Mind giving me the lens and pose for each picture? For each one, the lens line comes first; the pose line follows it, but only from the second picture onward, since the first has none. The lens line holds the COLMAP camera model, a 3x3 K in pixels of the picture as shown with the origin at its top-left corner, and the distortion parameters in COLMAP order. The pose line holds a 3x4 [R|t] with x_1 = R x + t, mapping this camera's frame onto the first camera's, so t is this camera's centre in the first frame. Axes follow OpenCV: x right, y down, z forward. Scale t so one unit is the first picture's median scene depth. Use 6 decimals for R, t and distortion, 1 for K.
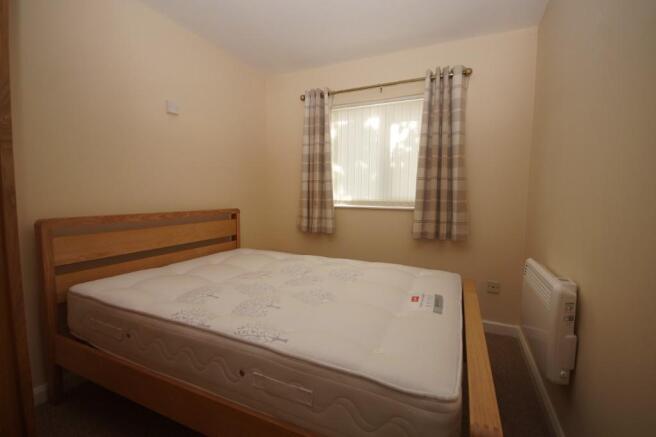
lens RADIAL K [[293.9, 0, 327.4], [0, 293.9, 215.5], [0, 0, 1]] dist [-0.002479, 0.000299]
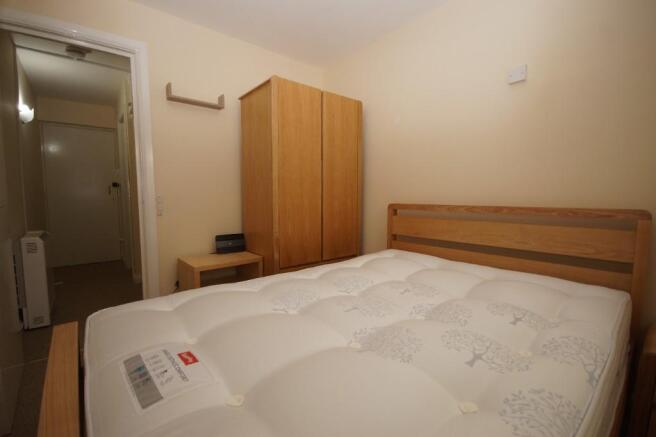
lens RADIAL K [[293.9, 0, 330.2], [0, 293.9, 215.9], [0, 0, 1]] dist [-0.002479, 0.000299]
pose [[-0.431057, 0.050056, -0.900935, 0.634436], [-0.070752, 0.993511, 0.089051, -0.039005], [0.899546, 0.102130, -0.424718, 1.387272]]
